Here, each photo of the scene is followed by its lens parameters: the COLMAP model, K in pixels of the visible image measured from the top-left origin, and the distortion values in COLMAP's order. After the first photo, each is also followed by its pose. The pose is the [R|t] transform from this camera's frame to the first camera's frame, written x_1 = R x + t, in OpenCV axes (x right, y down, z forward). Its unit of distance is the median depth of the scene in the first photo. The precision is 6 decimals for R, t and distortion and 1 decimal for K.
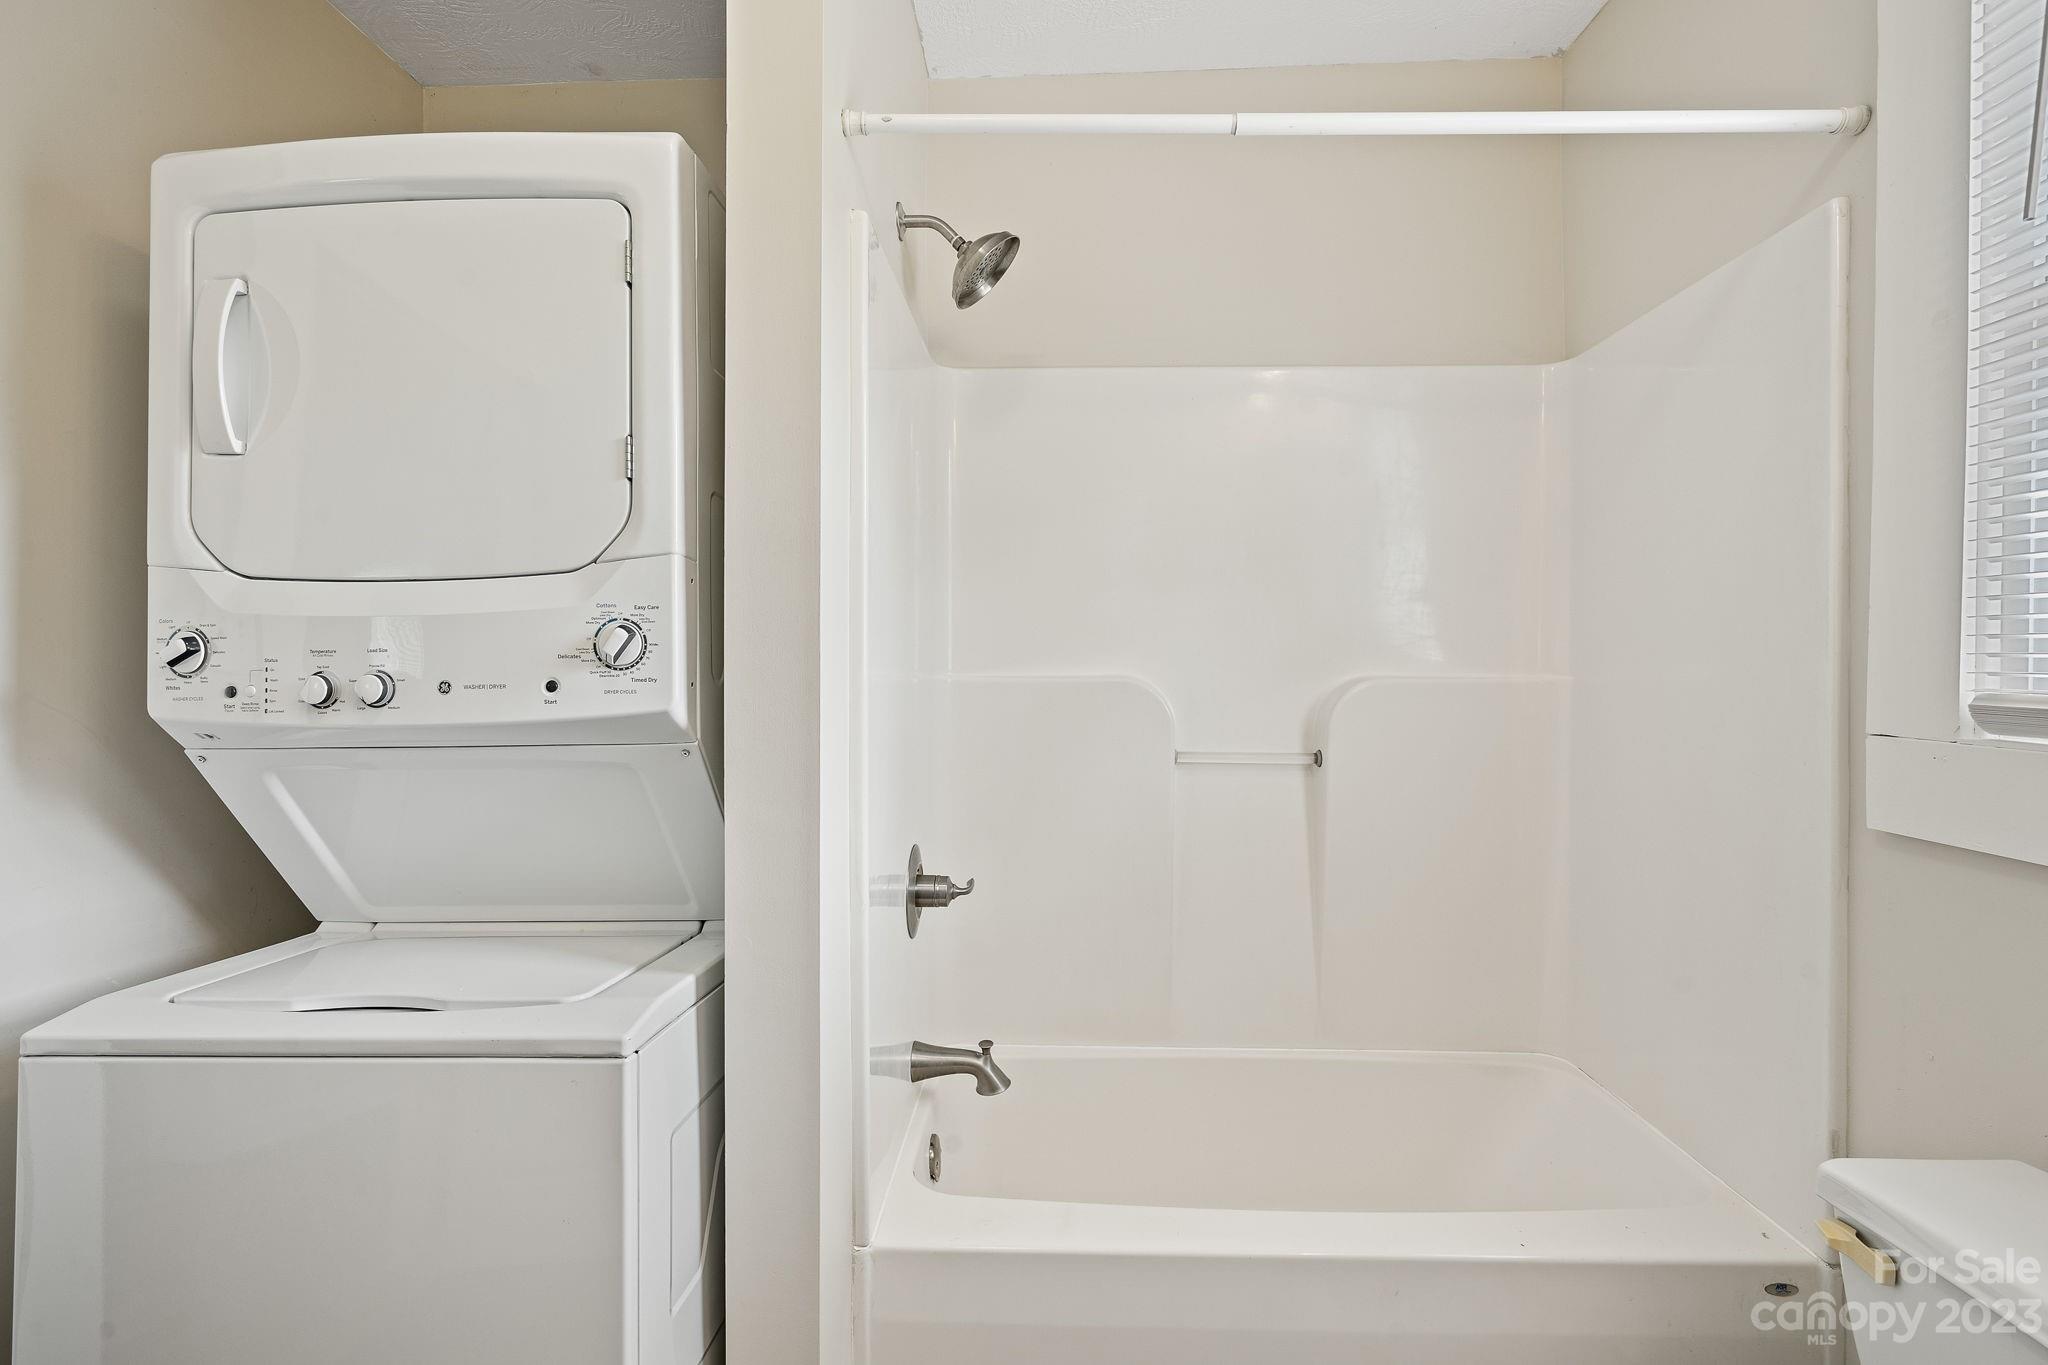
lens RADIAL K [[947.6, 0, 1050.6], [0, 947.6, 674.0], [0, 0, 1]] dist [-0.002682, 0.000054]
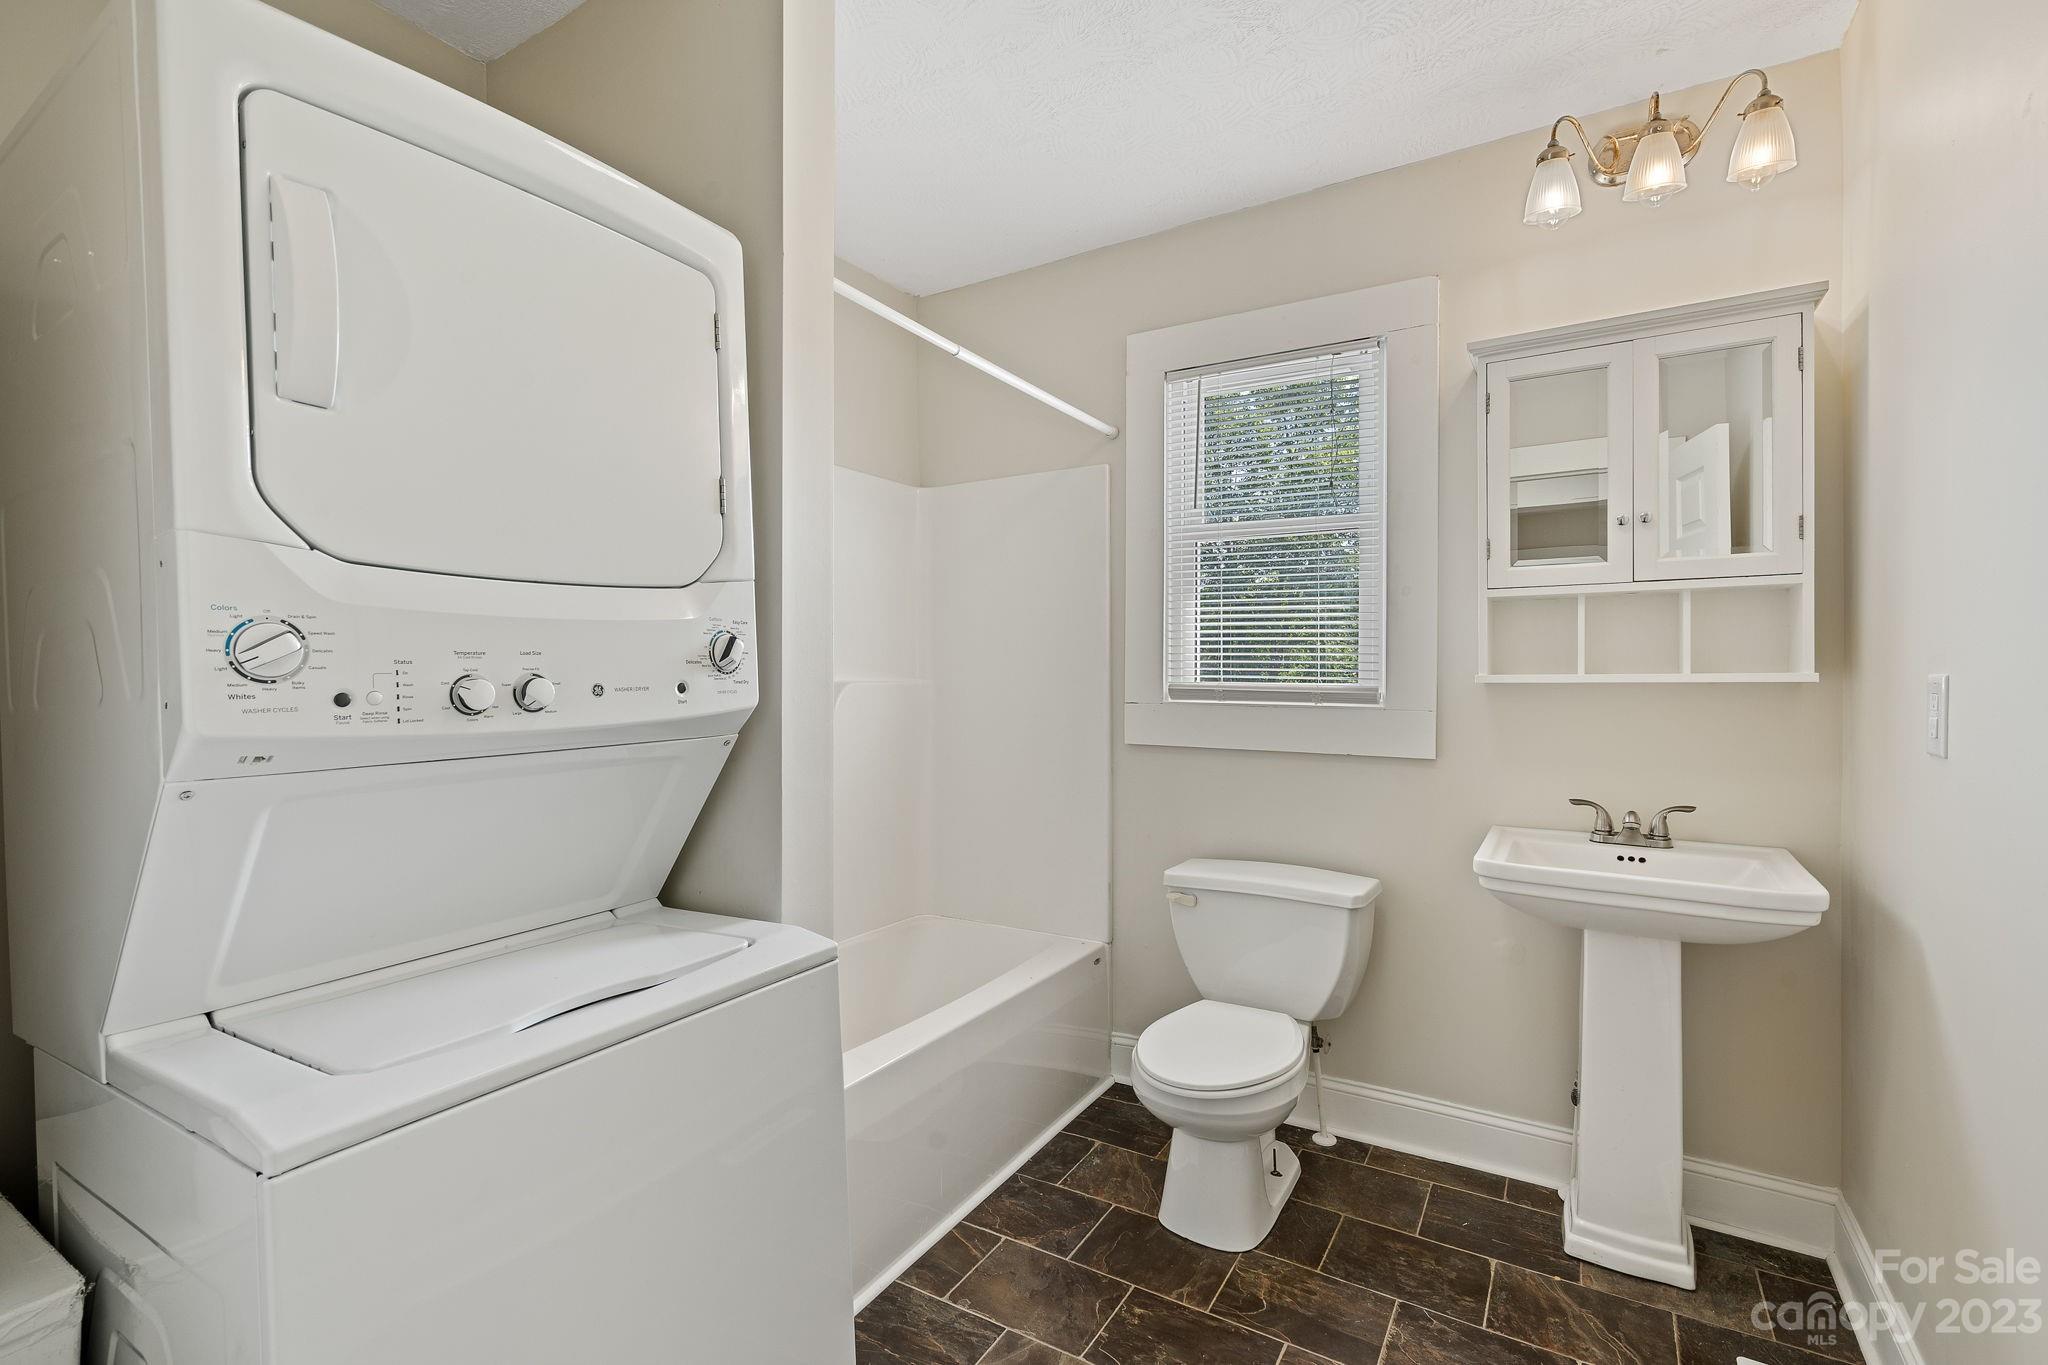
lens RADIAL K [[947.6, 0, 1050.6], [0, 947.6, 674.0], [0, 0, 1]] dist [-0.002682, 0.000054]
pose [[0.470127, 0.001554, 0.882597, -1.306838], [0.010986, 0.999911, -0.007613, 0.009617], [-0.882530, 0.013275, 0.470068, 0.073645]]
